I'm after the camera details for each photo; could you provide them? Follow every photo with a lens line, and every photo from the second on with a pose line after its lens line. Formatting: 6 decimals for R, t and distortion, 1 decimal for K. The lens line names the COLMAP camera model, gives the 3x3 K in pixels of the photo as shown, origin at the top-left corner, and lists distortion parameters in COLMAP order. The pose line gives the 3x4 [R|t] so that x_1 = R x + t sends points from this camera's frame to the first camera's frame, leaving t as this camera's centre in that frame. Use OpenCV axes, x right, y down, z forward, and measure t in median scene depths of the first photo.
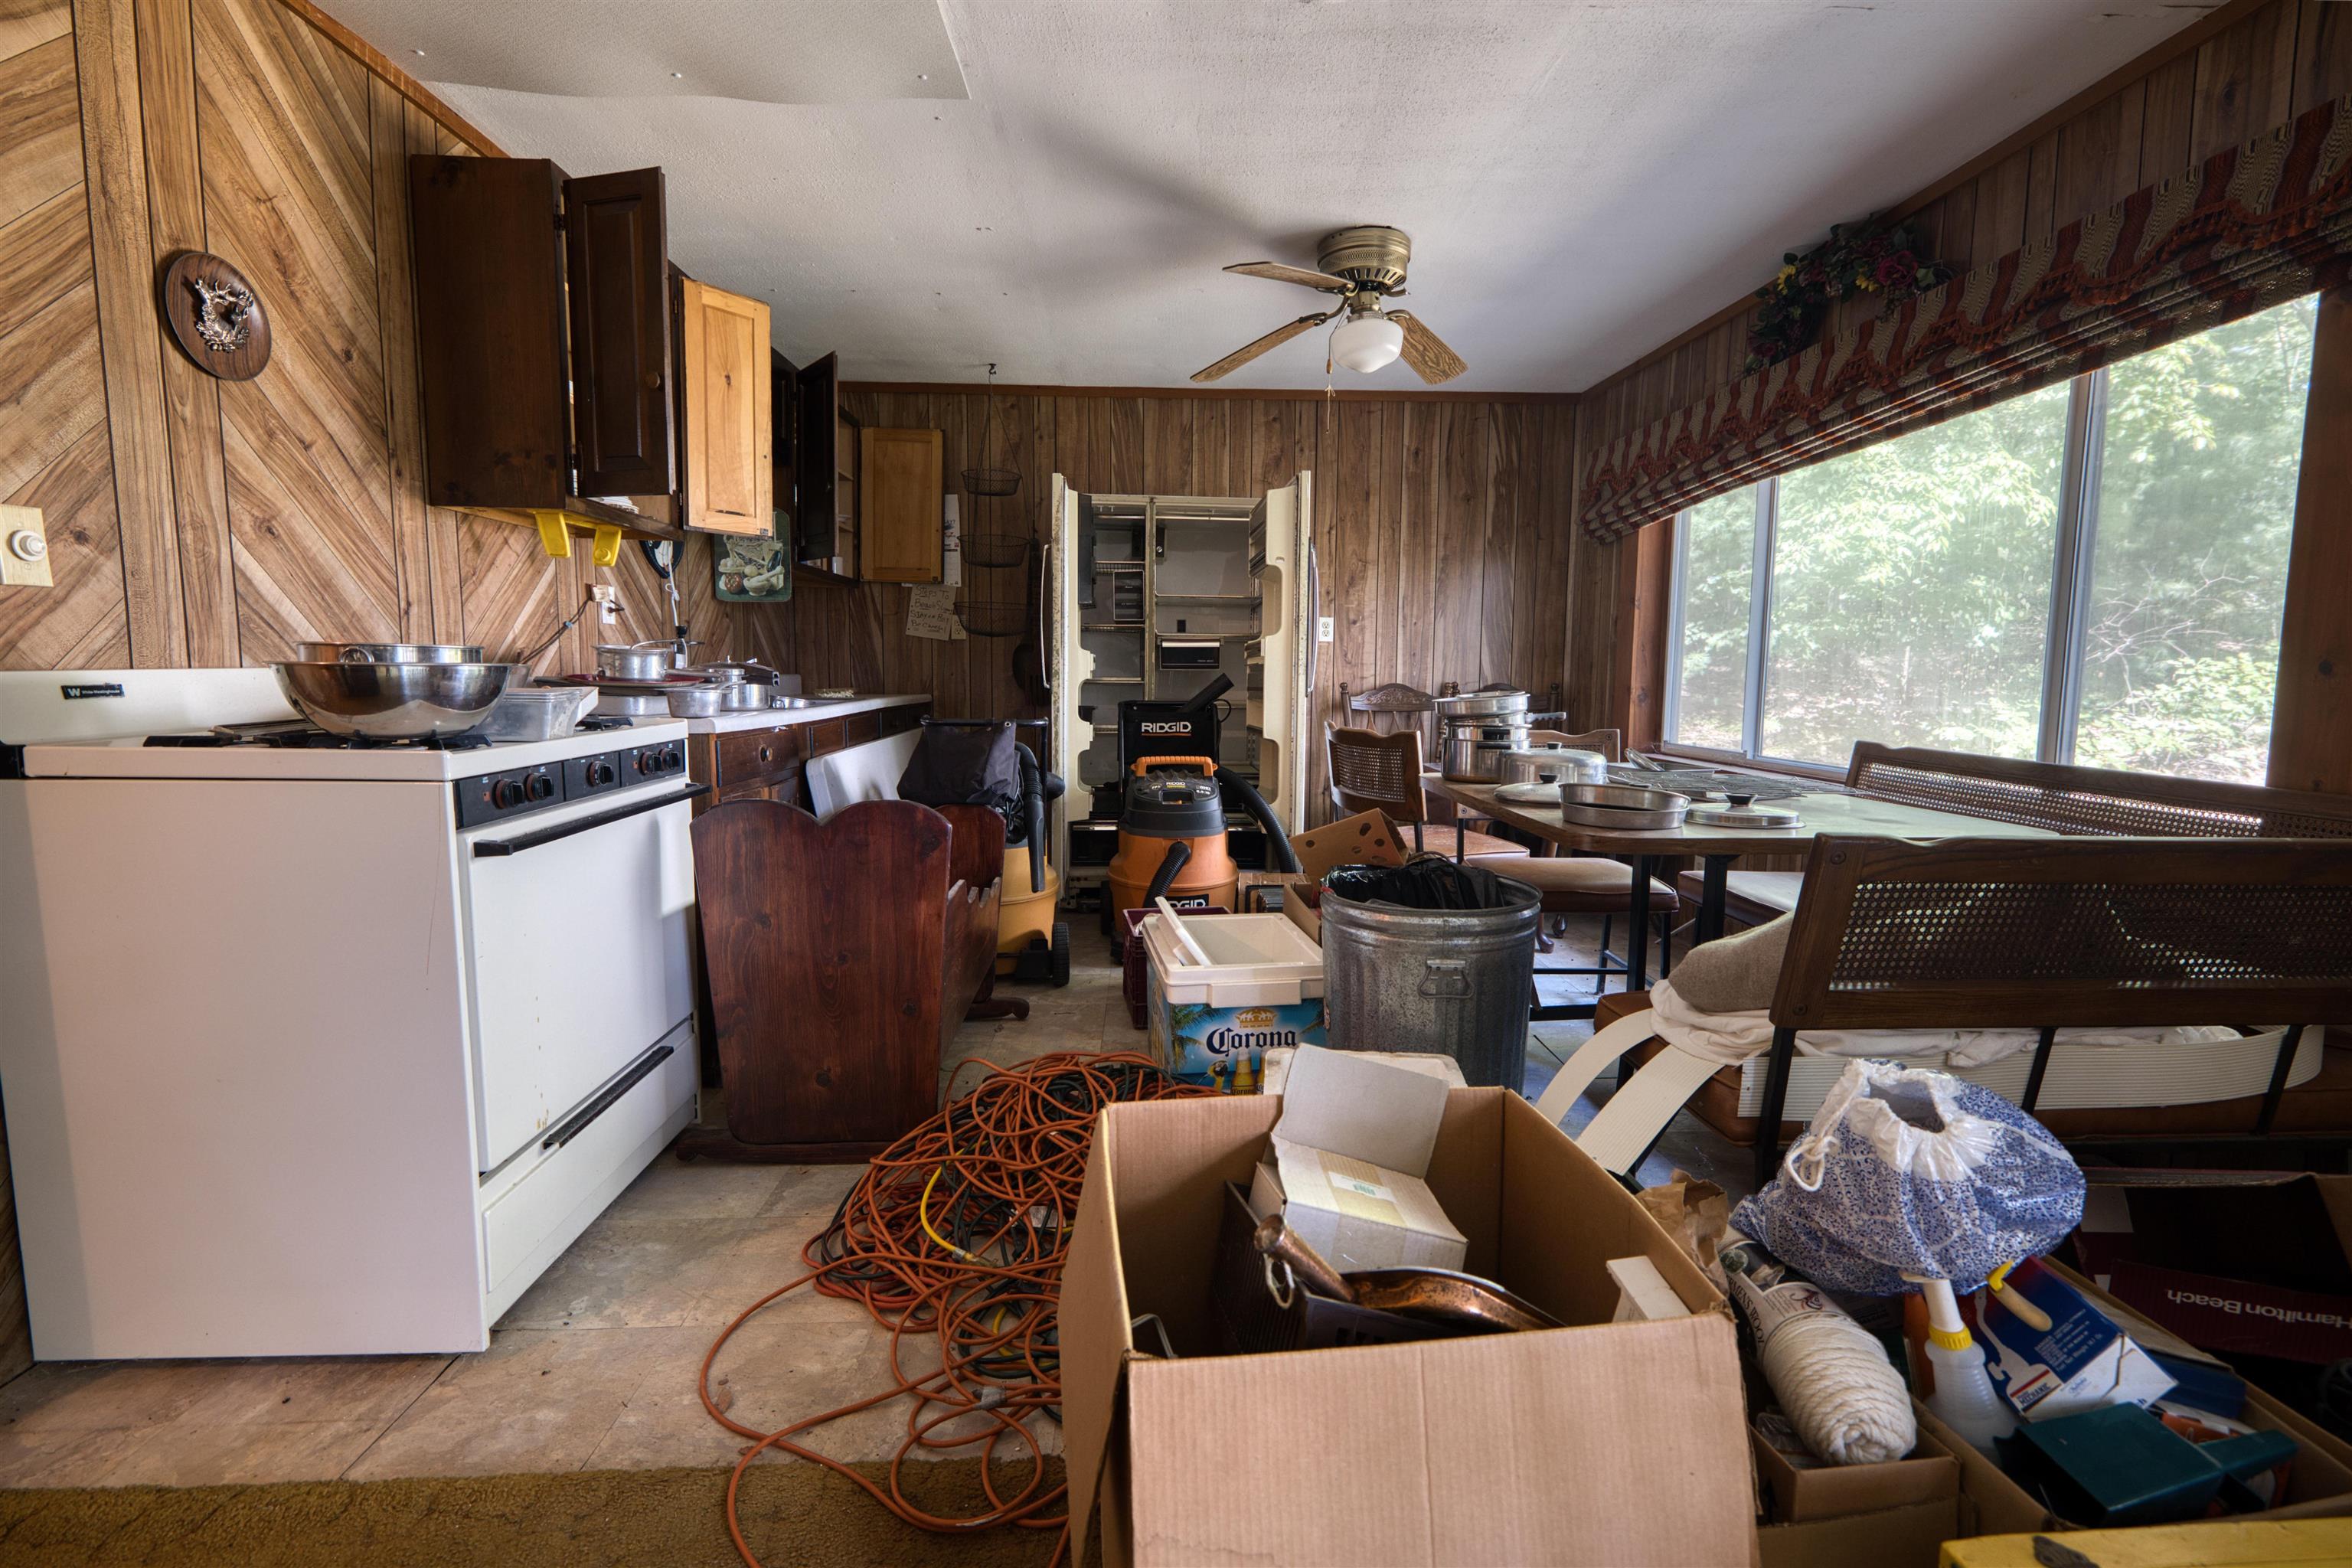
lens RADIAL K [[1021.5, 0, 1184.0], [0, 1021.5, 773.7], [0, 0, 1]] dist [0.002074, 0.000587]
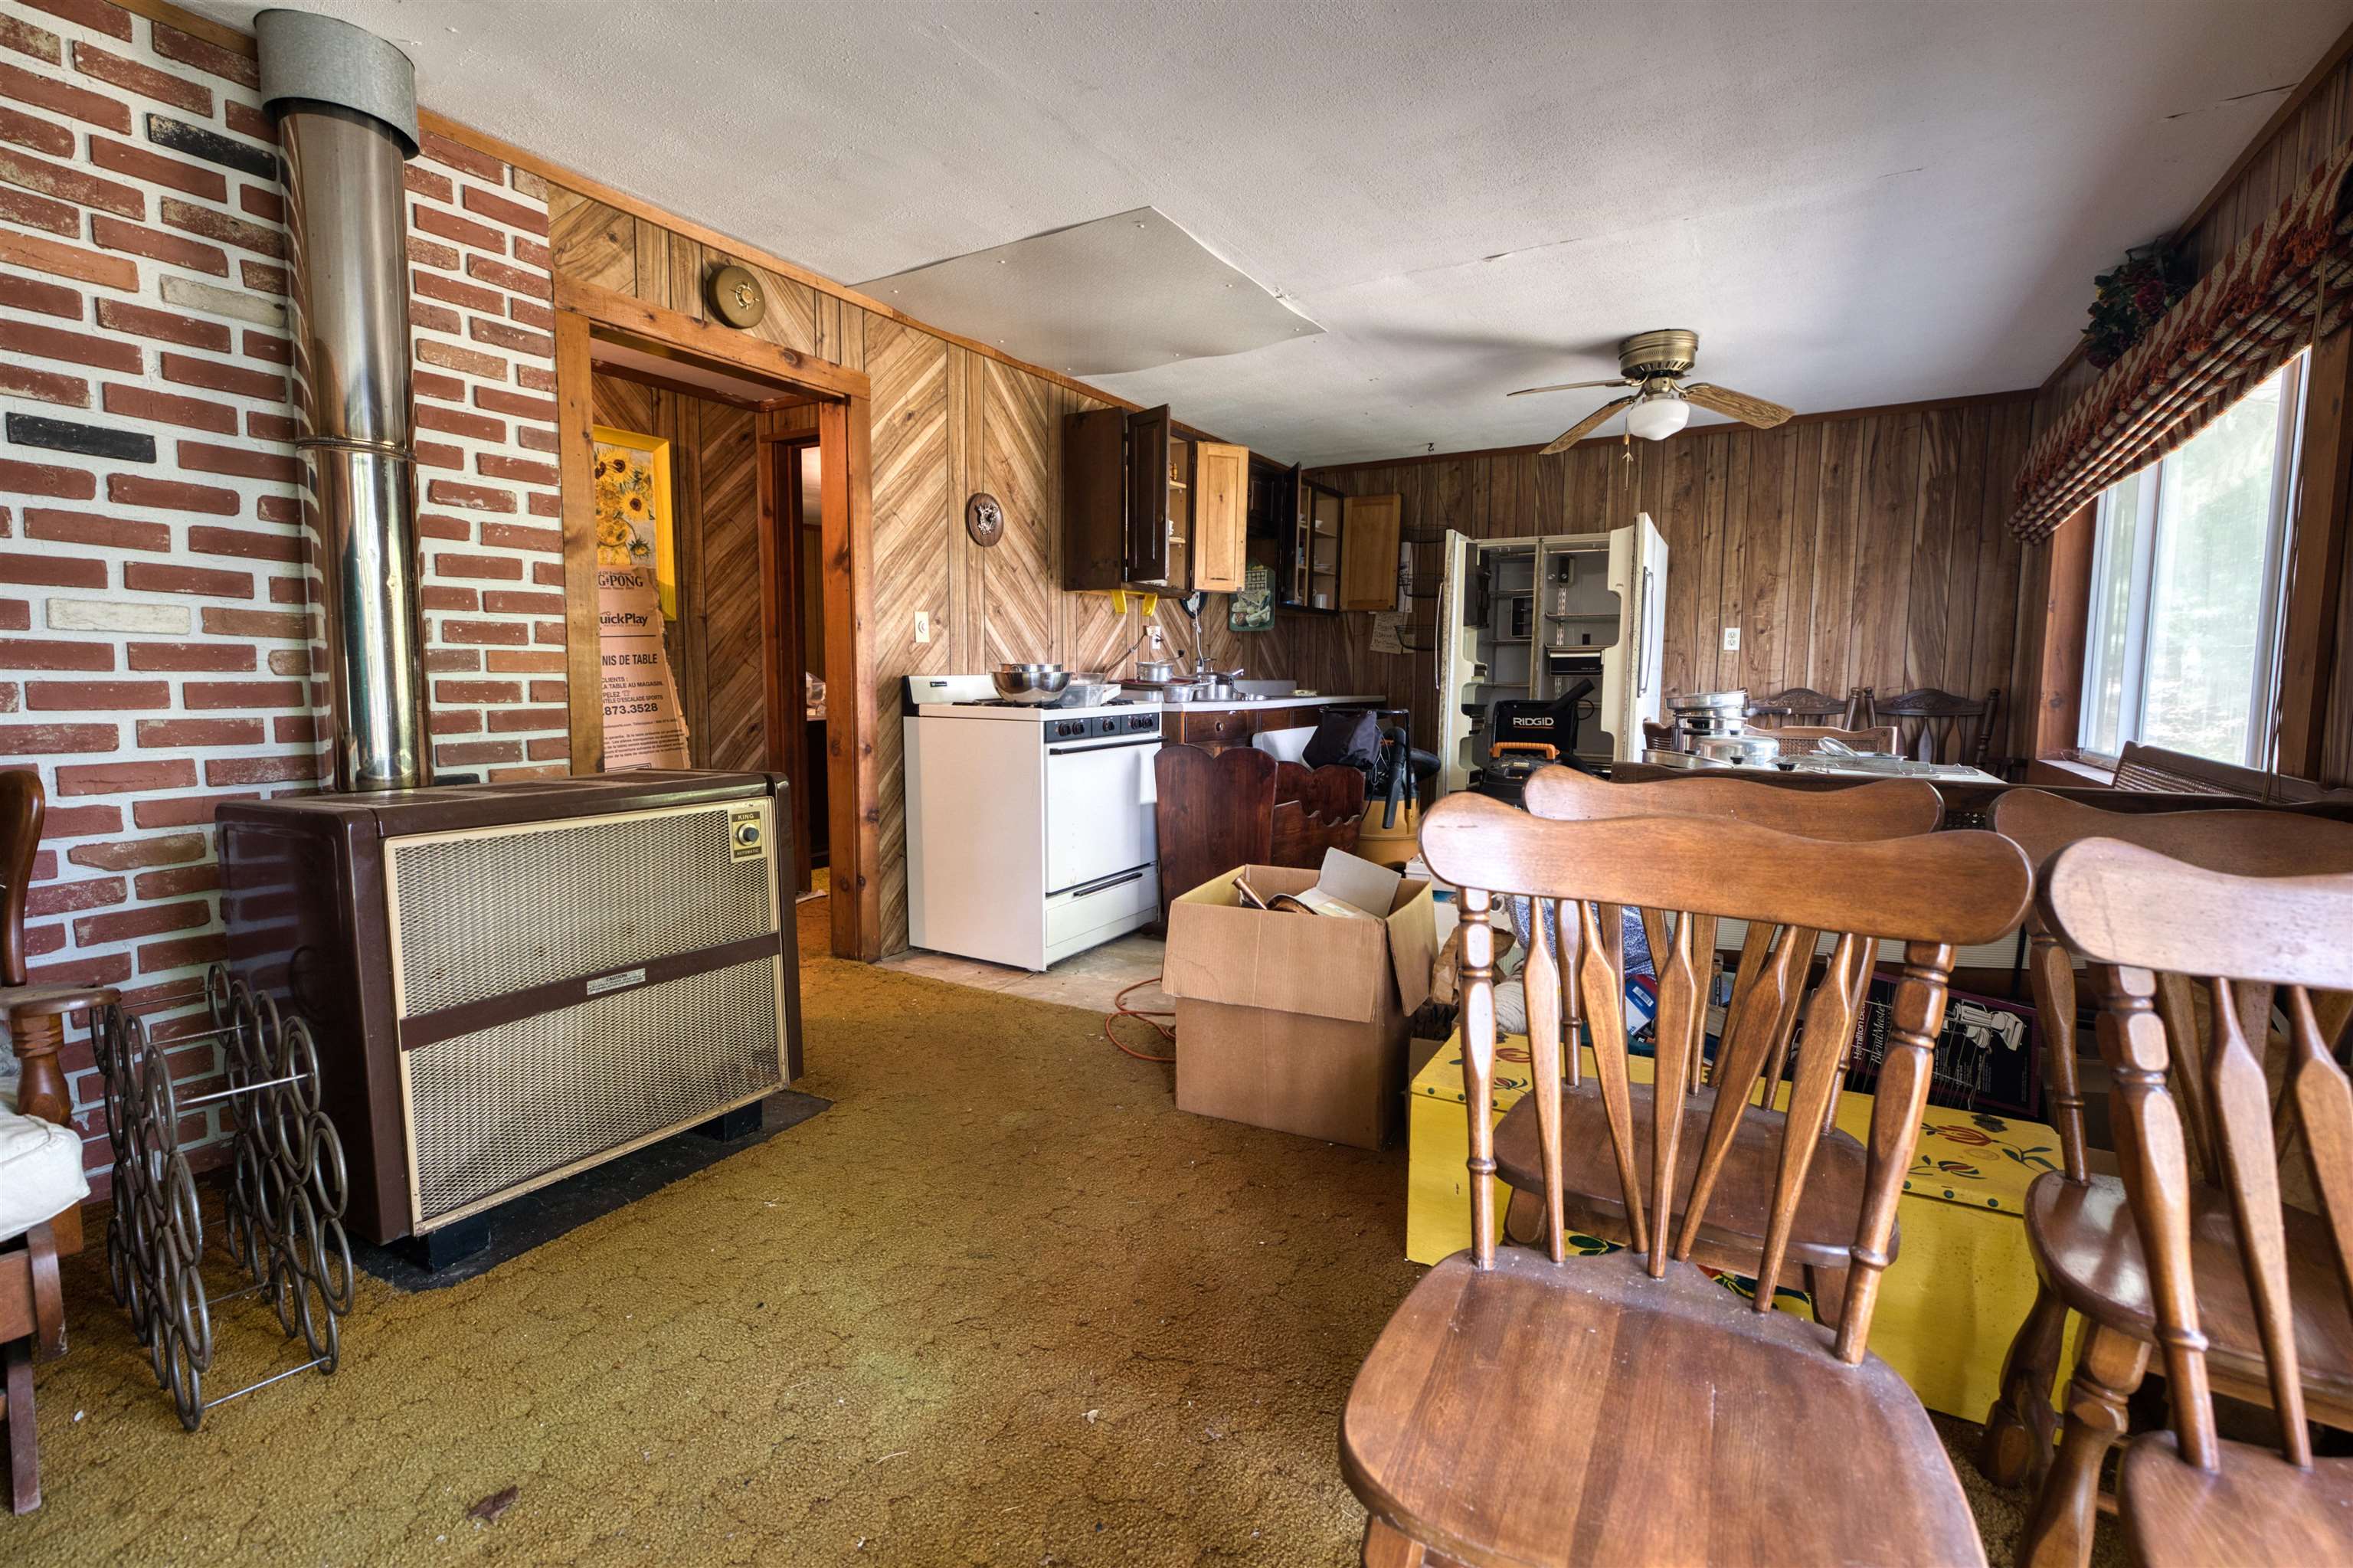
lens RADIAL K [[1022.0, 0, 1172.4], [0, 1022.0, 775.6], [0, 0, 1]] dist [0.002074, 0.000587]
pose [[0.834629, 0.050838, -0.548462, 0.387529], [-0.054835, 0.998454, 0.009102, 0.043435], [0.548077, 0.022478, 0.836126, -0.376044]]
